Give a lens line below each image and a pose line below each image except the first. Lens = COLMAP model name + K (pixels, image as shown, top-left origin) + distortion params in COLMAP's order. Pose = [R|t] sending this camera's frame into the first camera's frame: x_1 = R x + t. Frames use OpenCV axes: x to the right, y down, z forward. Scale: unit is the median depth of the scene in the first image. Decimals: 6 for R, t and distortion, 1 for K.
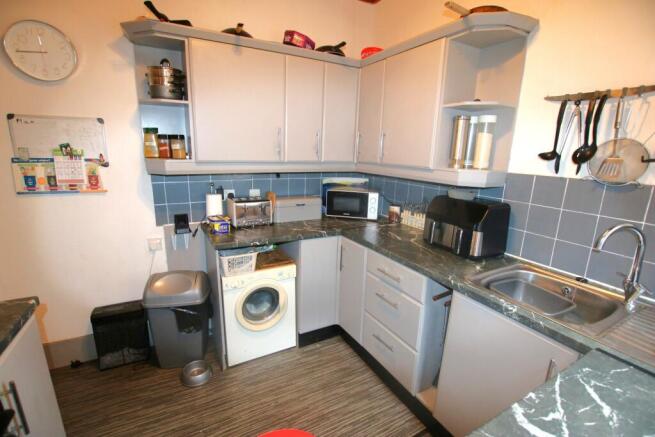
lens RADIAL K [[308.3, 0, 327.7], [0, 308.3, 219.4], [0, 0, 1]] dist [-0.000309, -0.000399]
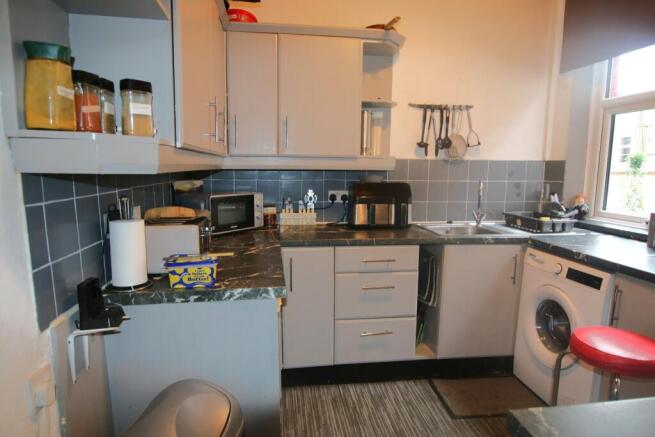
lens RADIAL K [[392.4, 0, 327.9], [0, 392.4, 221.6], [0, 0, 1]] dist [-0.000588, 0.000121]
pose [[0.359023, -0.152956, 0.920710, -1.070636], [0.209686, 0.974480, 0.080123, -0.085953], [-0.909469, 0.164294, 0.381933, 0.683587]]
